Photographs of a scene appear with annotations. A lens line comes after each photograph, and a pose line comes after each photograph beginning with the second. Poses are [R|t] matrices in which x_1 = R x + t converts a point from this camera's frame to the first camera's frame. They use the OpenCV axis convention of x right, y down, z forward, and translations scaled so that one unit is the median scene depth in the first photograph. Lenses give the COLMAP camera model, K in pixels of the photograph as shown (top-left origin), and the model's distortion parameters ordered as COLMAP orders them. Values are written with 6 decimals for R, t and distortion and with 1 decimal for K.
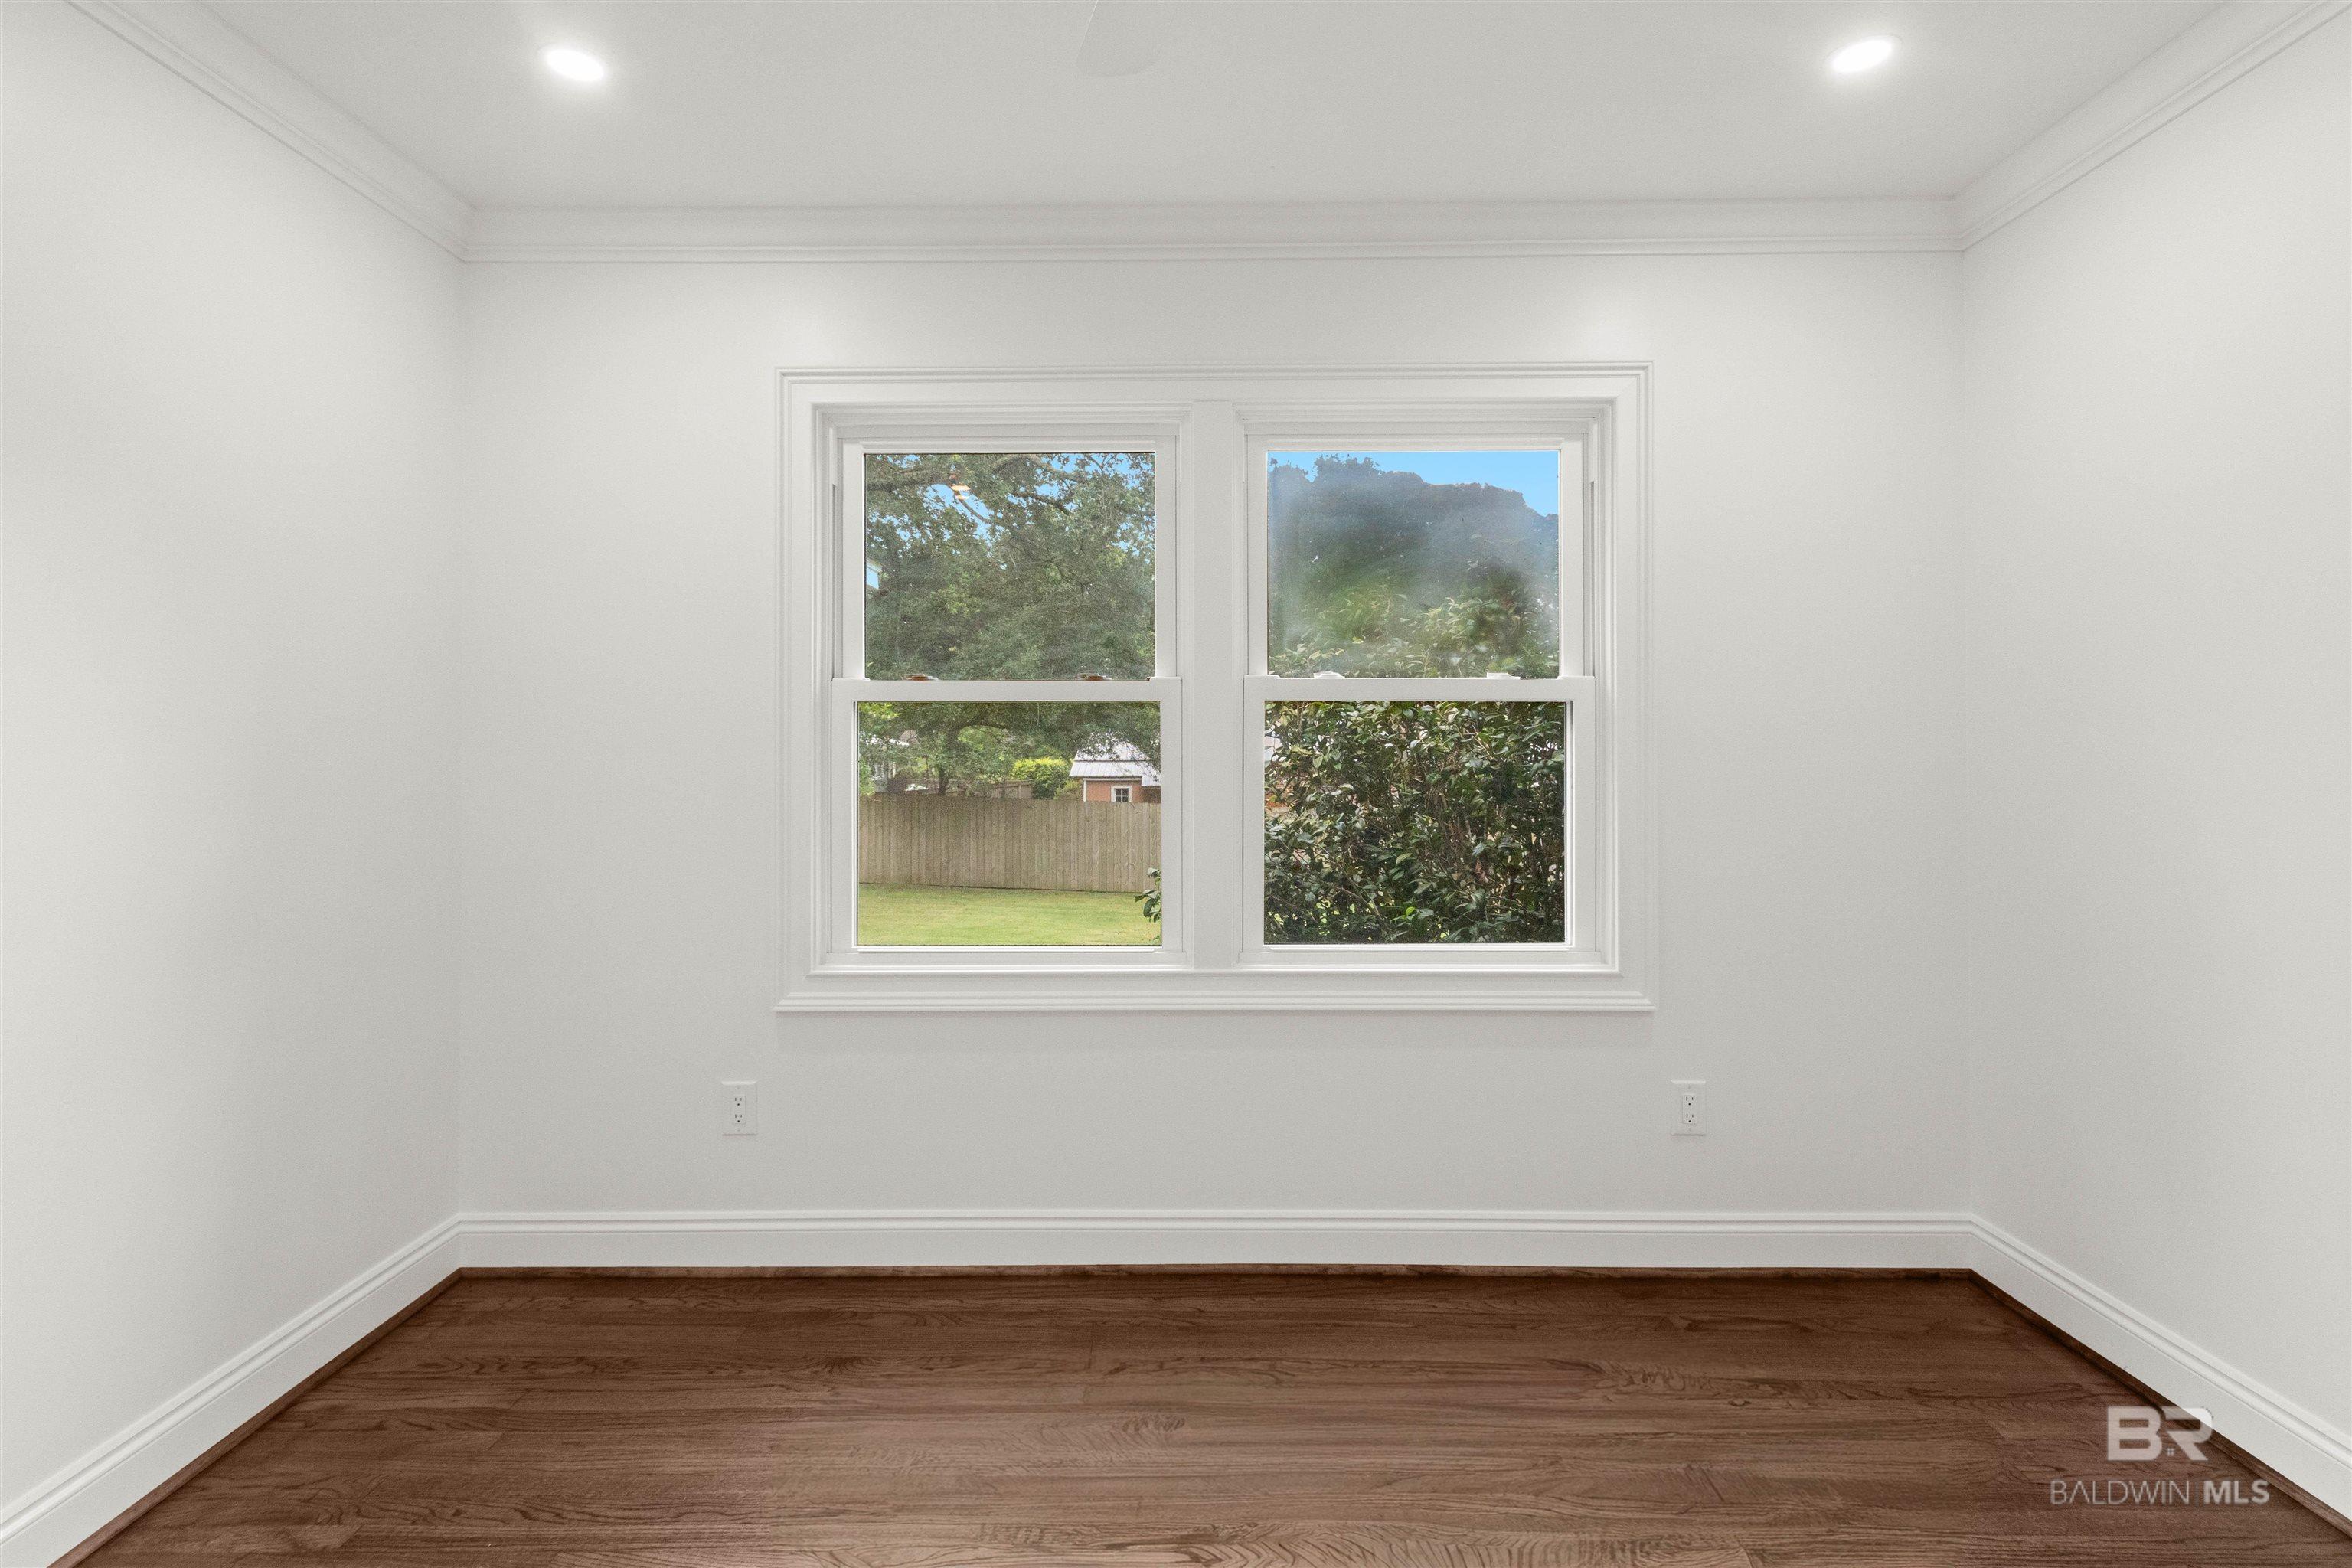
lens RADIAL K [[1086.9, 0, 1181.1], [0, 1086.9, 754.9], [0, 0, 1]] dist [0.004465, -0.000634]
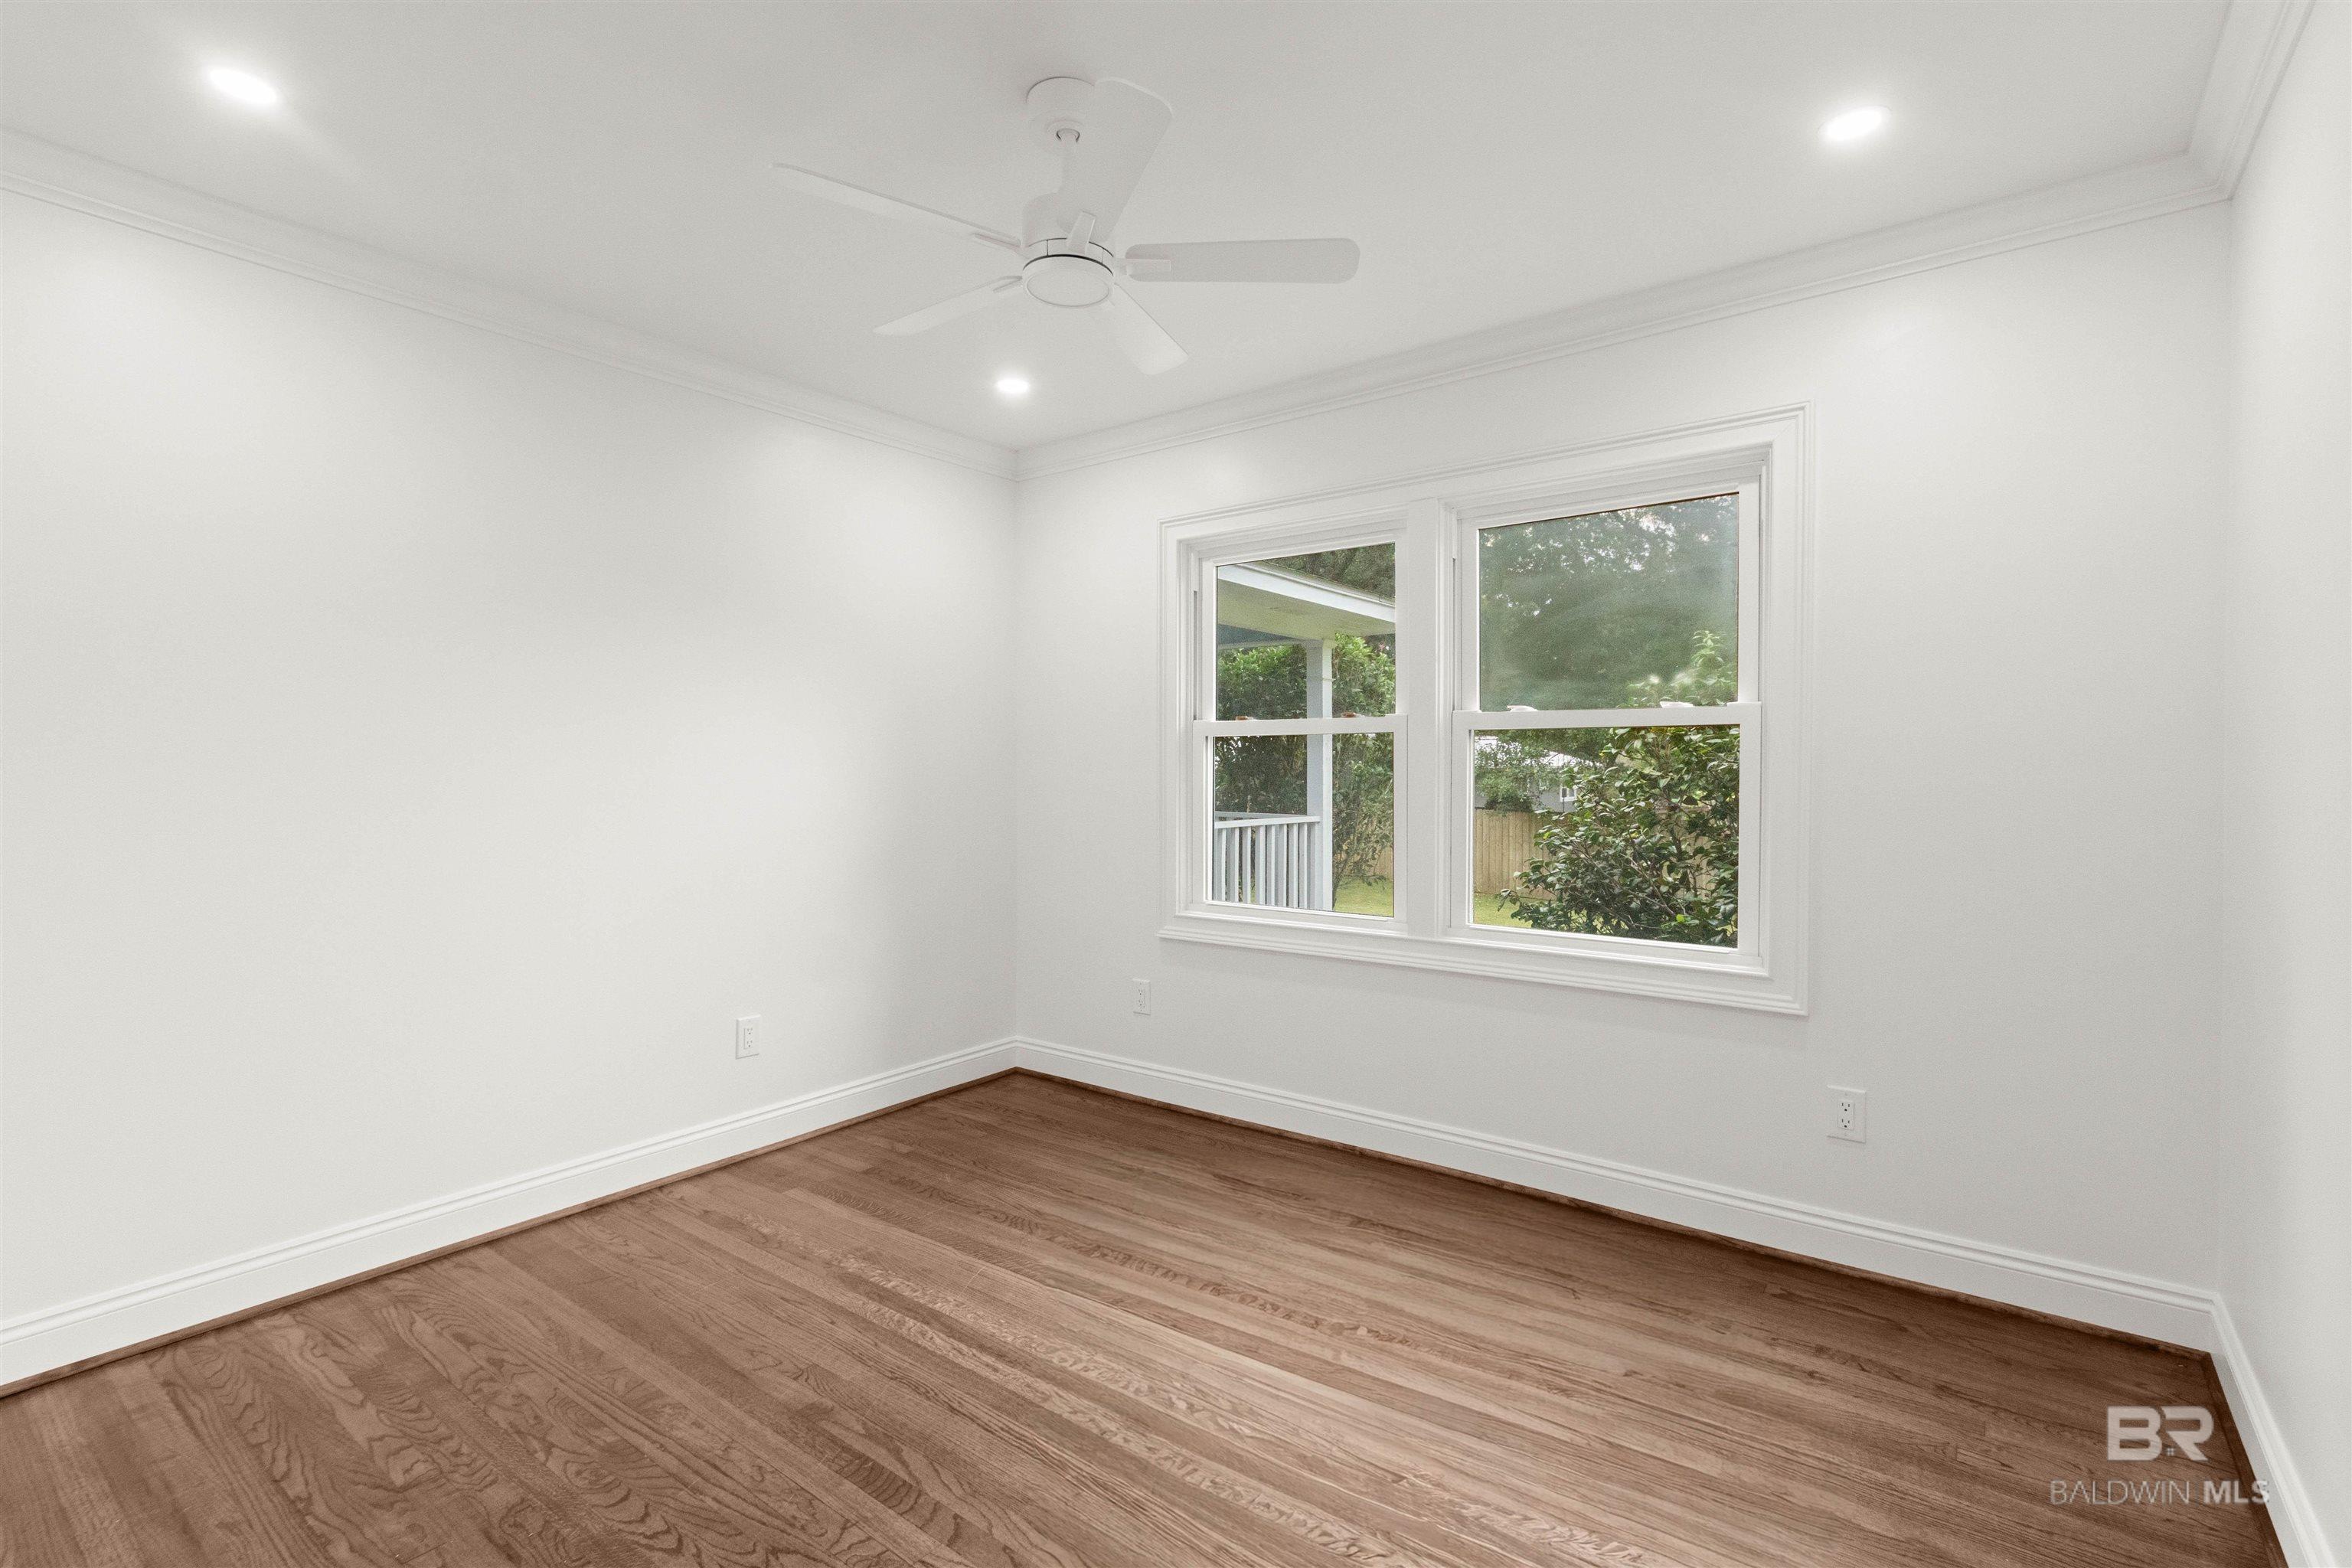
lens RADIAL K [[1061.9, 0, 1192.3], [0, 1061.9, 813.2], [0, 0, 1]] dist [0.003592, 0.000078]
pose [[0.804140, 0.026669, -0.593841, 0.561351], [-0.007997, 0.999388, 0.034053, 0.006729], [0.594386, -0.022634, 0.803861, -0.186629]]
